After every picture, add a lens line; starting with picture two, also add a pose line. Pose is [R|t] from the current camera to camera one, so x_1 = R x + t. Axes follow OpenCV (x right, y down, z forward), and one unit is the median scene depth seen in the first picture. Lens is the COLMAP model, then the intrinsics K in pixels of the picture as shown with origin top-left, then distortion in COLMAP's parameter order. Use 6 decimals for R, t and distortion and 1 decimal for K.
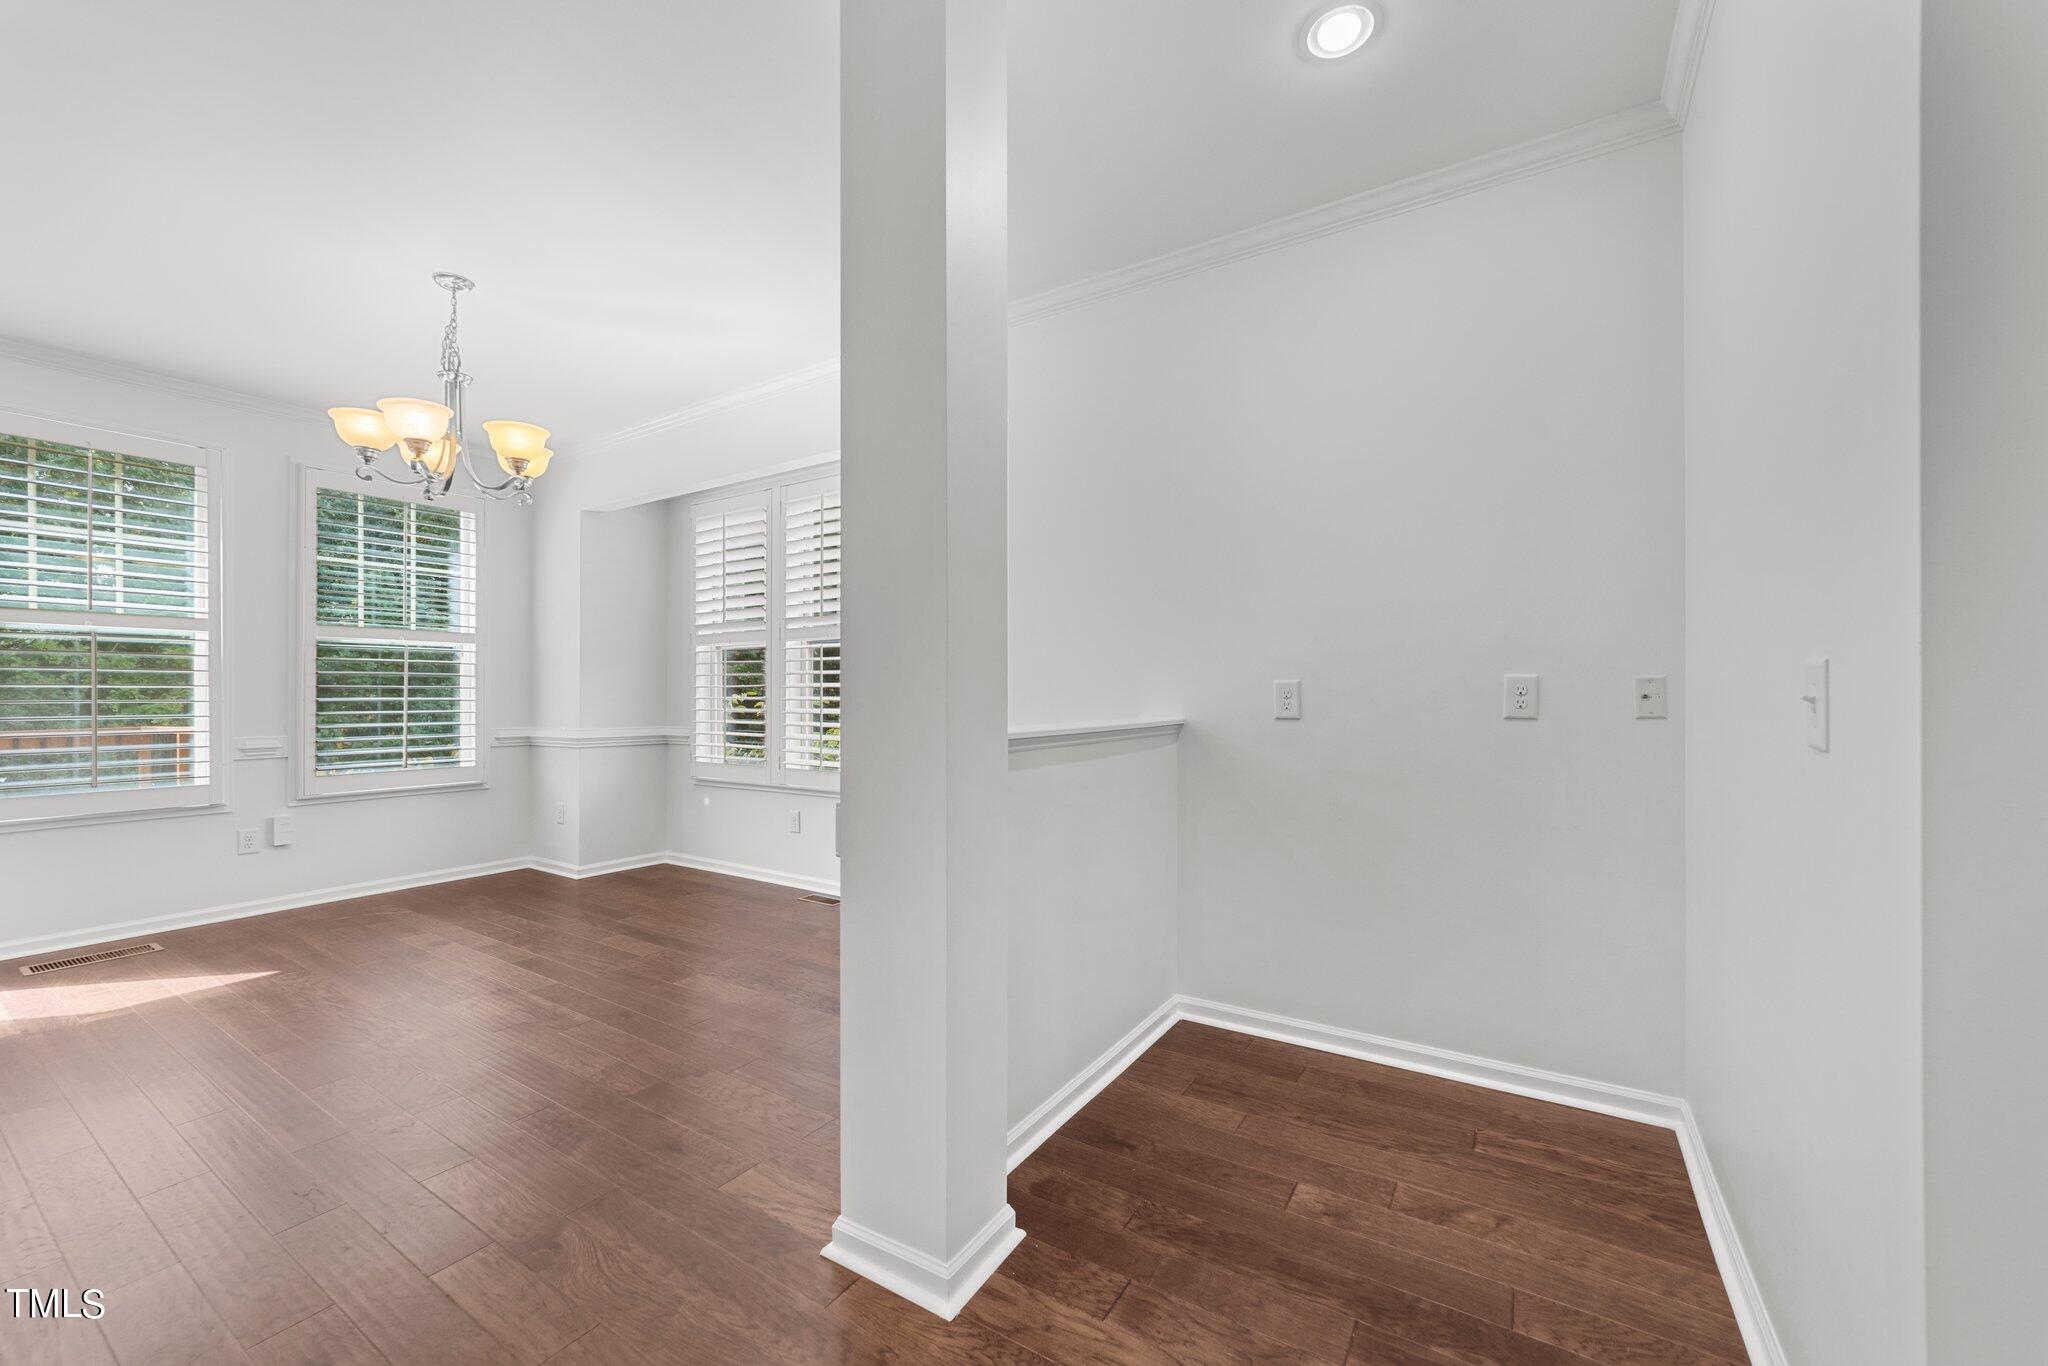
lens RADIAL K [[801.2, 0, 1020.2], [0, 801.2, 690.7], [0, 0, 1]] dist [-0.000355, 0.002287]
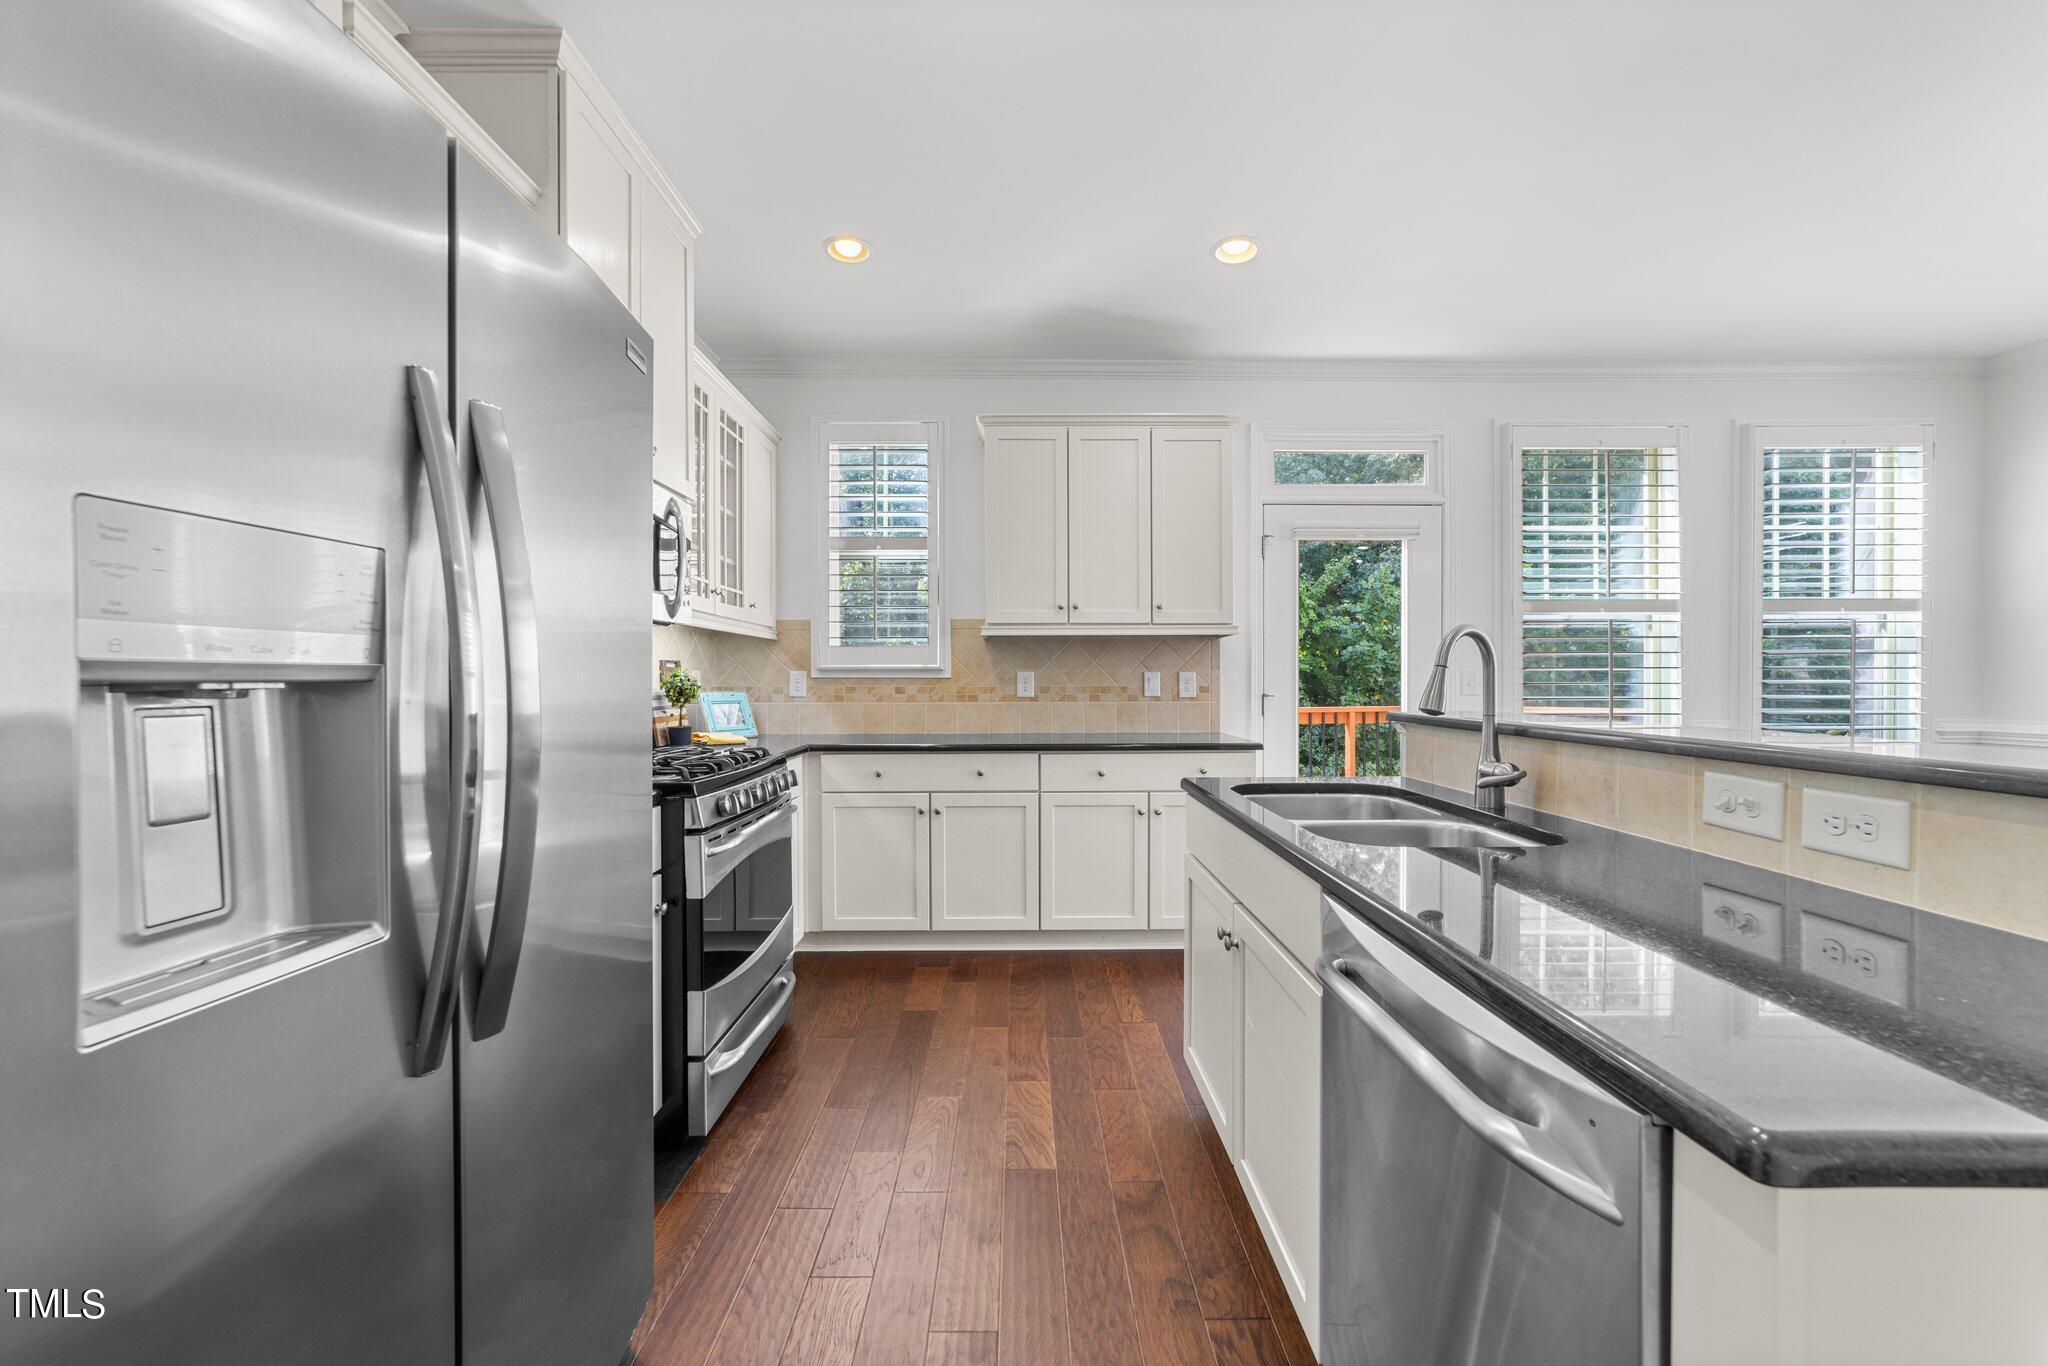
lens RADIAL K [[801.2, 0, 1032.2], [0, 801.2, 678.7], [0, 0, 1]] dist [-0.000355, 0.002287]
pose [[0.550318, -0.001107, -0.834954, -0.530042], [0.004267, 0.999990, 0.001486, 0.002112], [0.834944, -0.004380, 0.550318, -0.167409]]
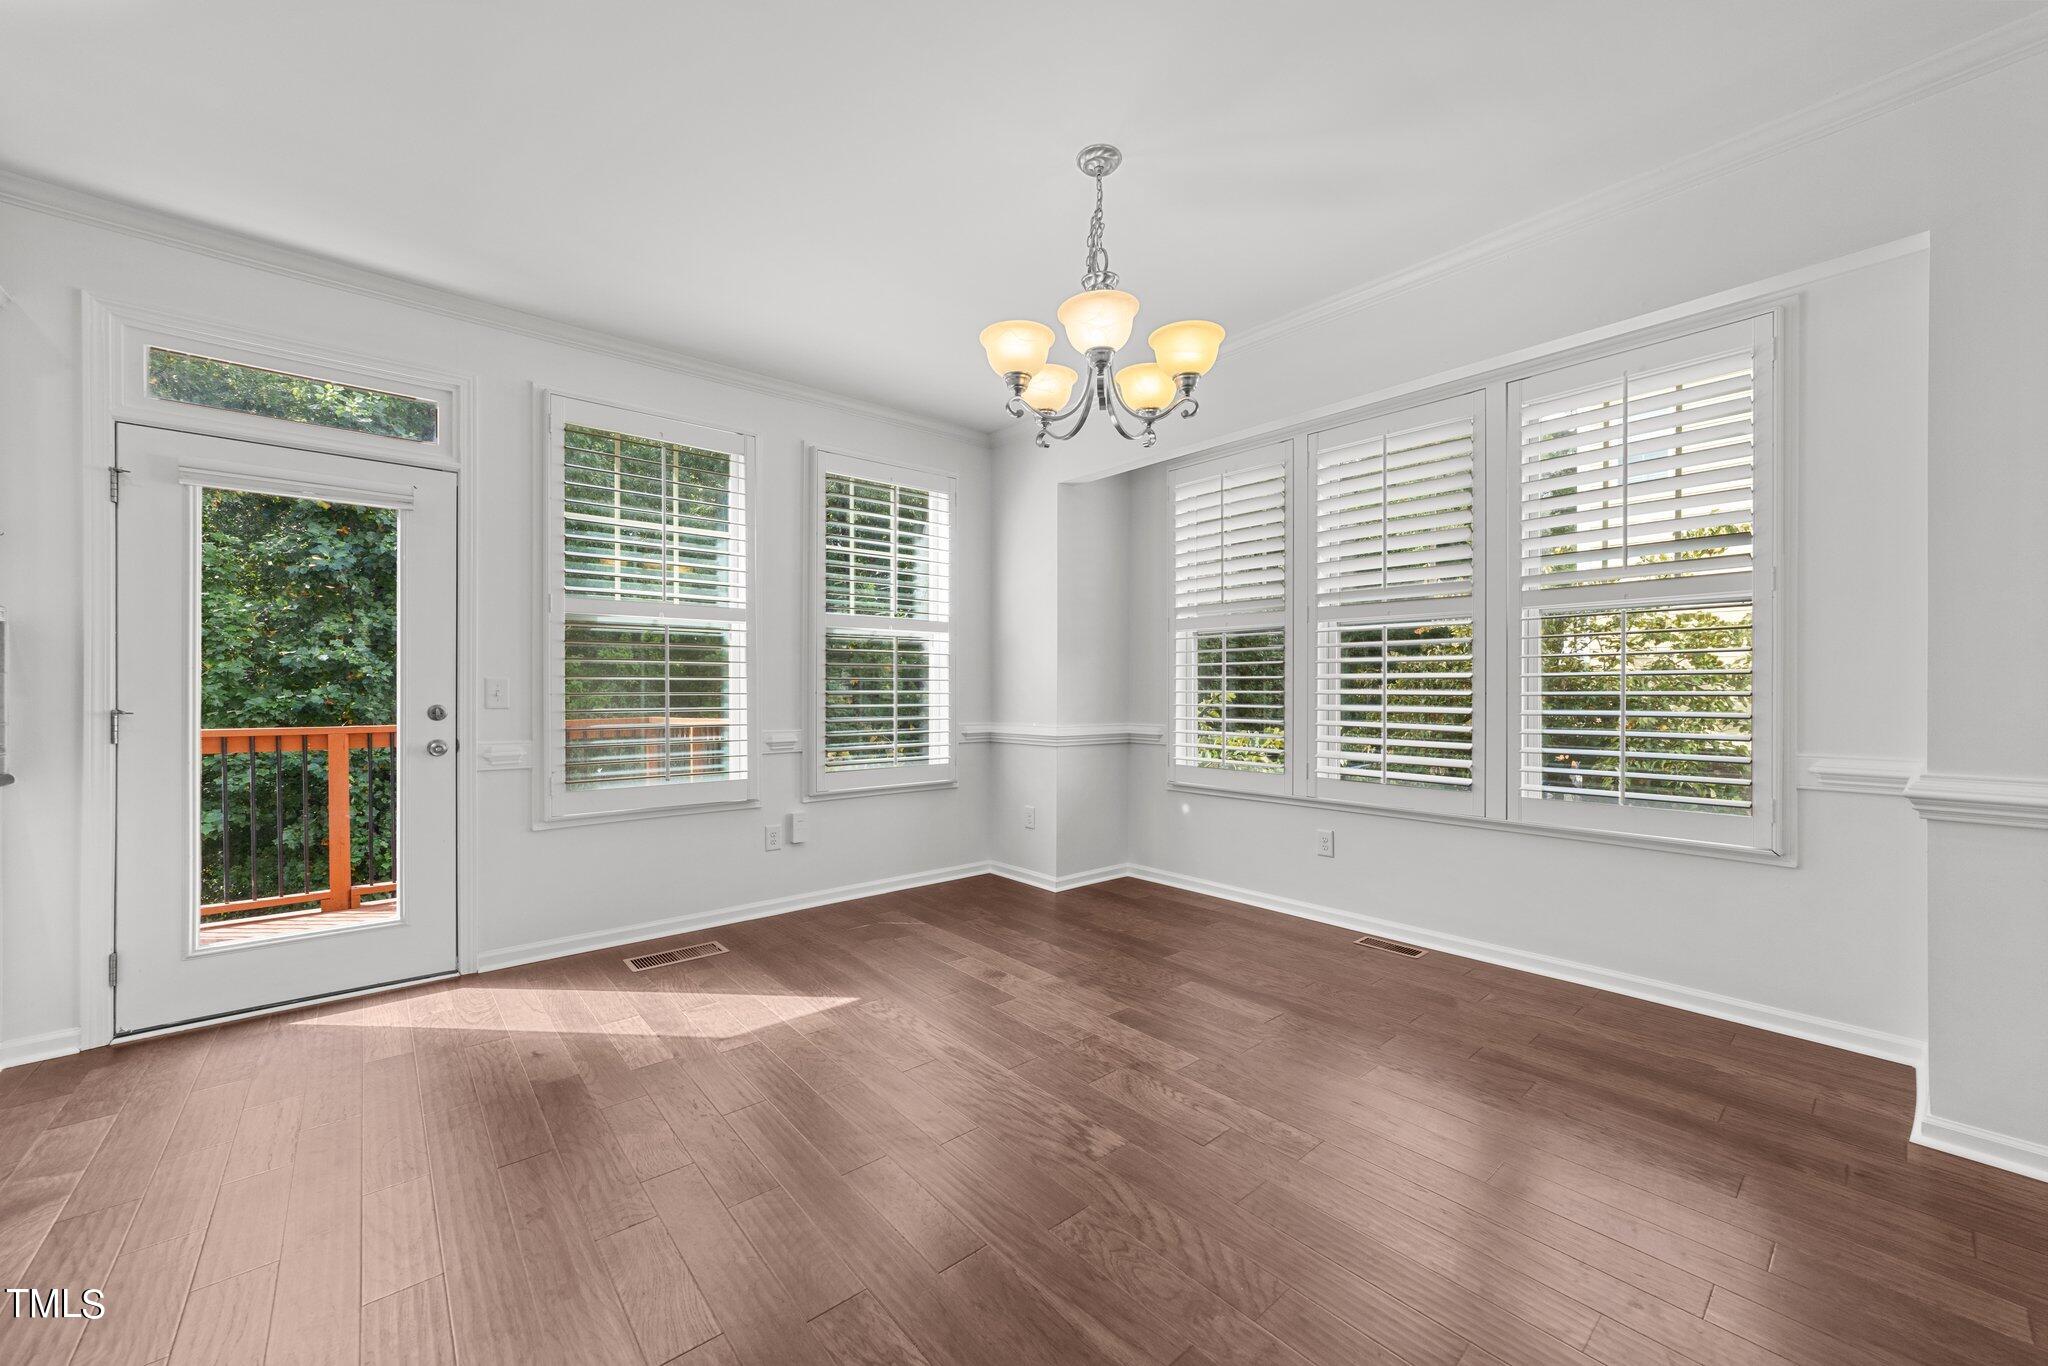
lens RADIAL K [[801.2, 0, 1050.5], [0, 801.2, 691.1], [0, 0, 1]] dist [-0.000355, 0.002287]
pose [[0.961816, 0.001799, -0.273692, -0.328050], [-0.000125, 0.999981, 0.006135, 0.003481], [0.273698, -0.005867, 0.961798, 0.140337]]
